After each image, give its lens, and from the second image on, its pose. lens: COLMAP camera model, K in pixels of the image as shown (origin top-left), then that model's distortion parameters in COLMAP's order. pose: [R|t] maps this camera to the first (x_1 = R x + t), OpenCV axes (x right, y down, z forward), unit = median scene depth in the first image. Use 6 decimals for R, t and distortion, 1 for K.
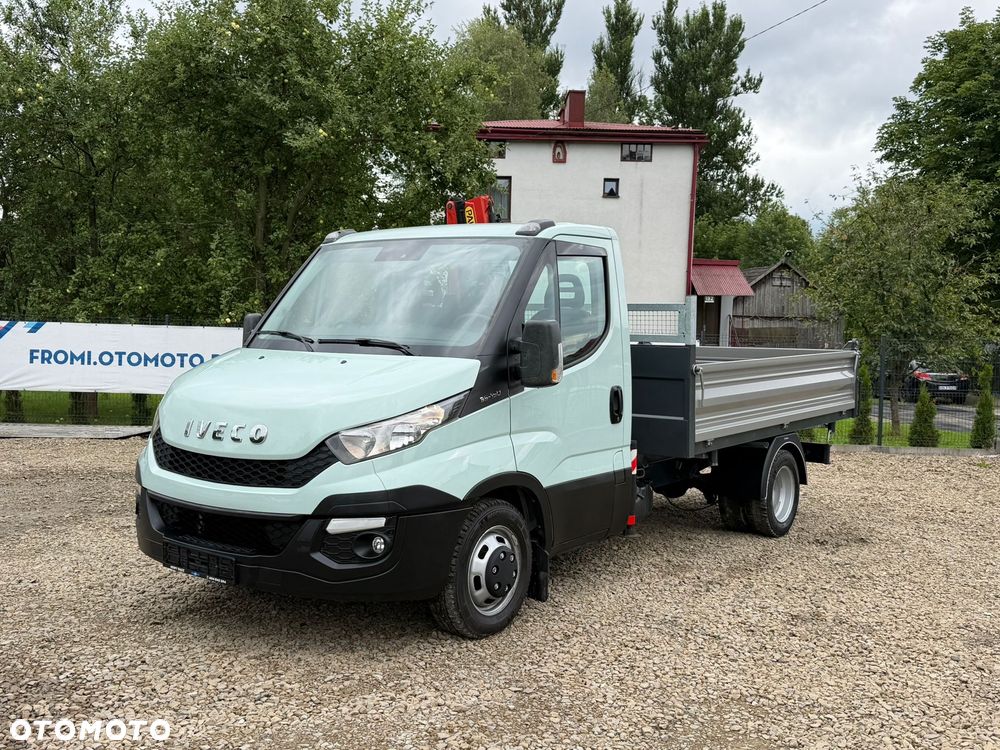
lens RADIAL K [[1071.6, 0, 507.2], [0, 1071.6, 391.6], [0, 0, 1]] dist [0.135429, -0.333740]
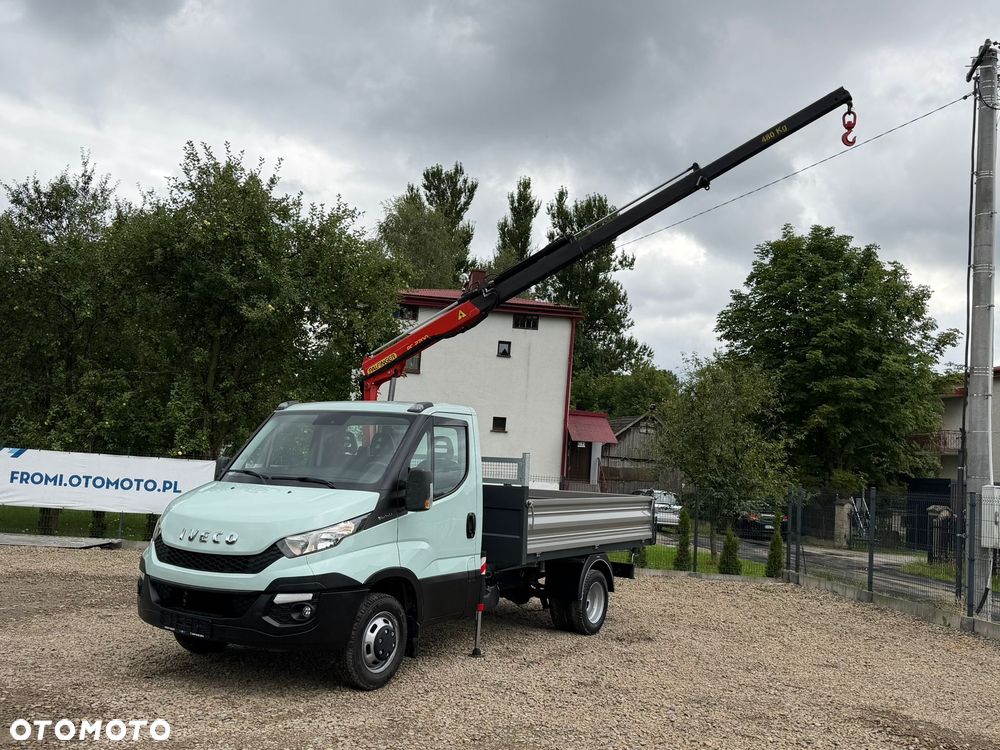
lens RADIAL K [[980.3, 0, 503.9], [0, 980.3, 367.8], [0, 0, 1]] dist [0.157512, -0.325263]
pose [[0.995678, 0.040819, 0.083425, 0.010196], [-0.027781, 0.988012, -0.151860, 0.001115], [-0.088623, 0.148886, 0.984875, -0.163924]]
